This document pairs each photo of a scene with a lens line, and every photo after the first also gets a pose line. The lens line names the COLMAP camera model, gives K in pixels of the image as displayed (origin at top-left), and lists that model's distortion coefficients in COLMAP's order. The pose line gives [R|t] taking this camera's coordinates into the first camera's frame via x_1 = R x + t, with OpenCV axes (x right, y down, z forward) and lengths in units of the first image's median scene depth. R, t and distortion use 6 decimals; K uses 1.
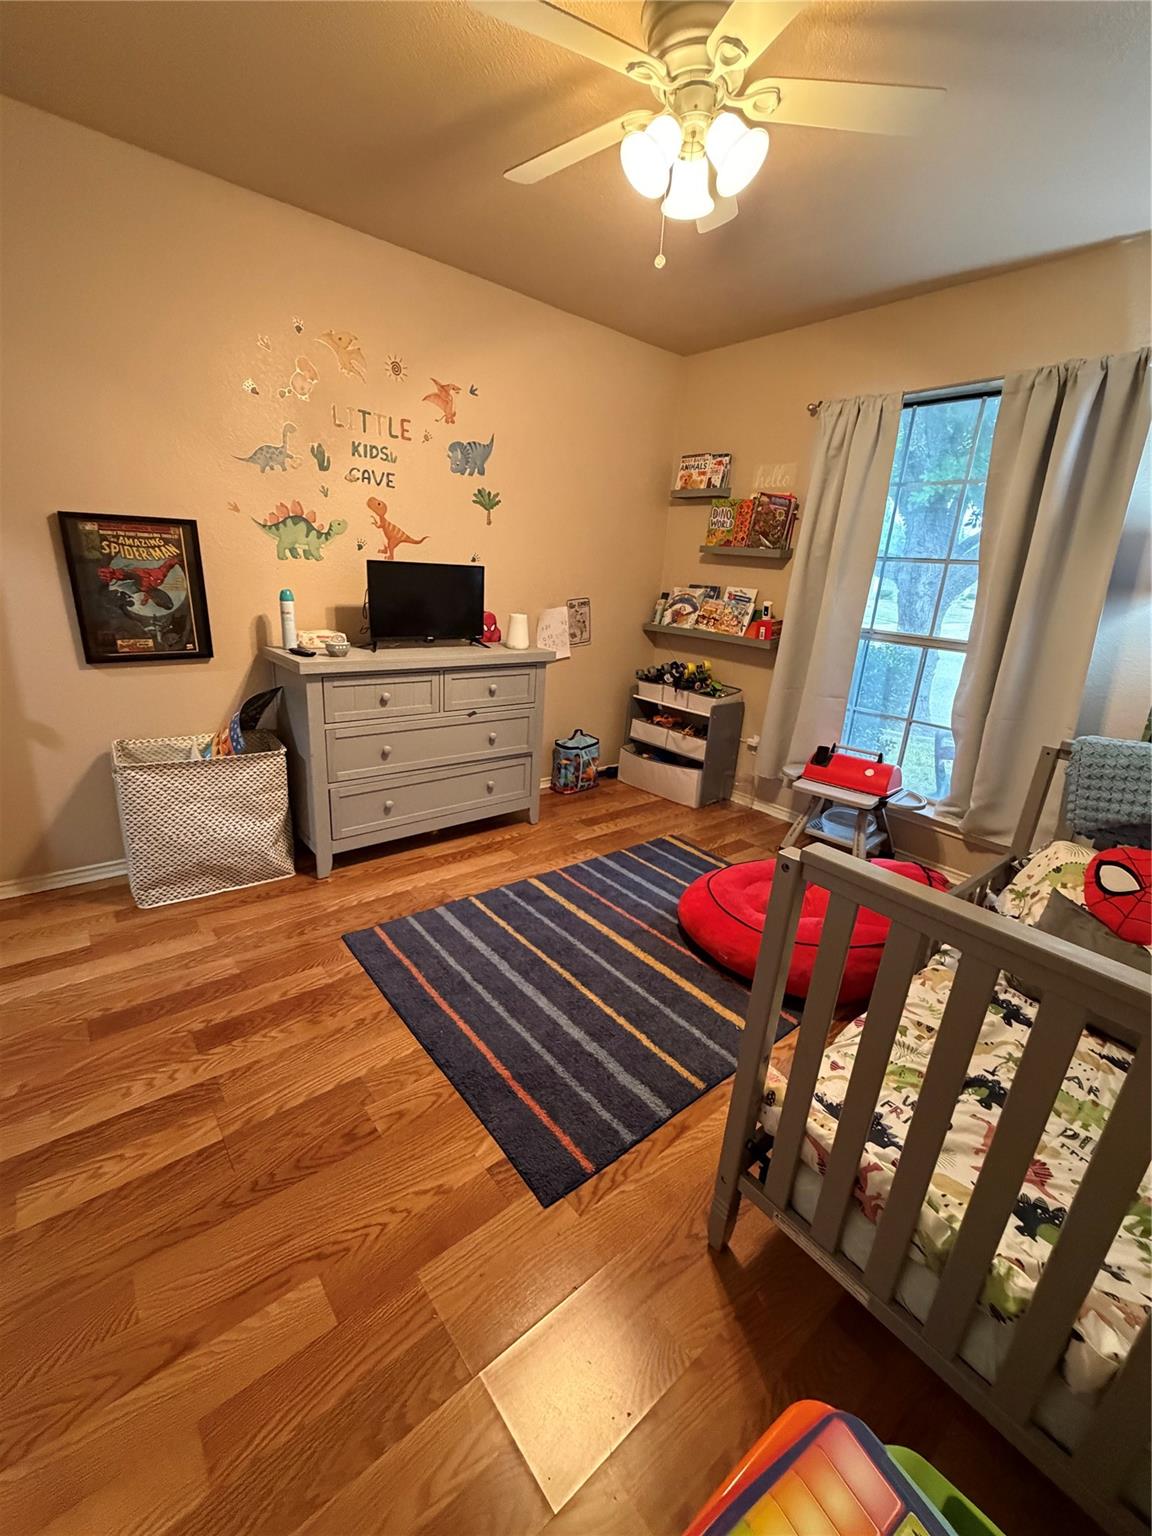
lens RADIAL K [[634.2, 0, 572.2], [0, 634.2, 767.5], [0, 0, 1]] dist [-0.001616, 0.000179]
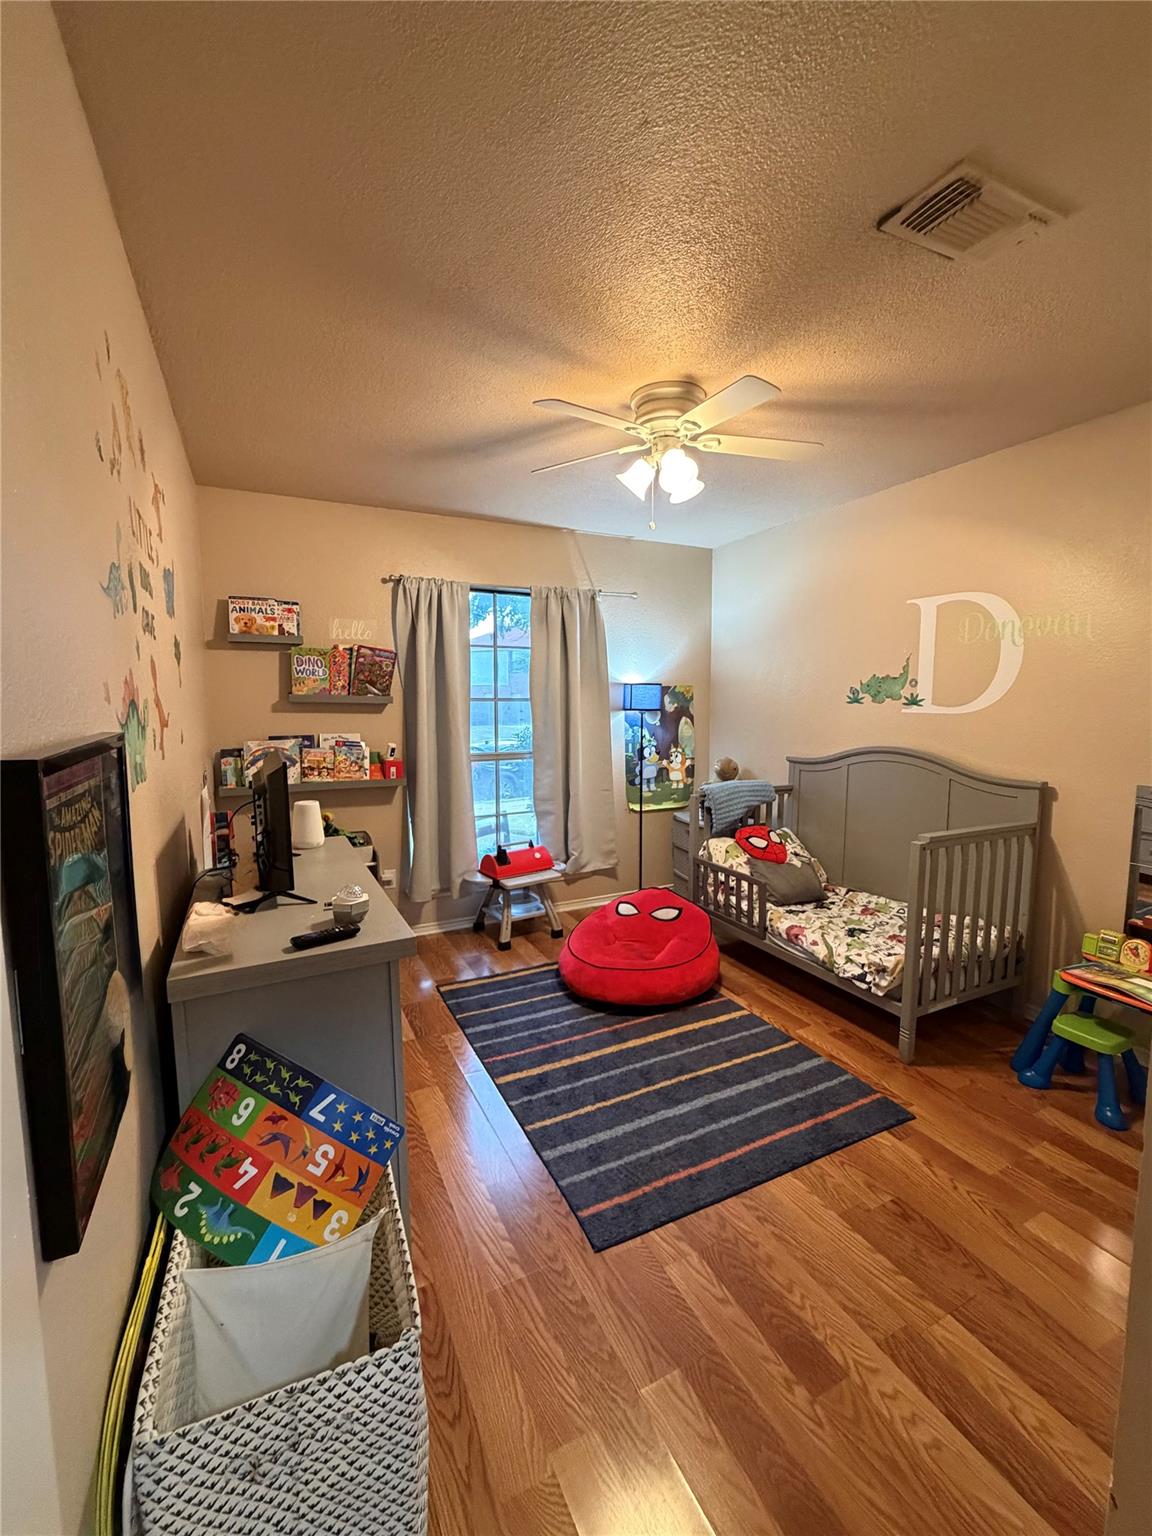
lens RADIAL K [[632.4, 0, 574.3], [0, 632.4, 771.4], [0, 0, 1]] dist [-0.002612, -0.000377]
pose [[0.228362, -0.171012, 0.958439, -0.820344], [0.312319, 0.945290, 0.094252, -0.281734], [-0.922121, 0.277815, 0.269279, 0.566261]]
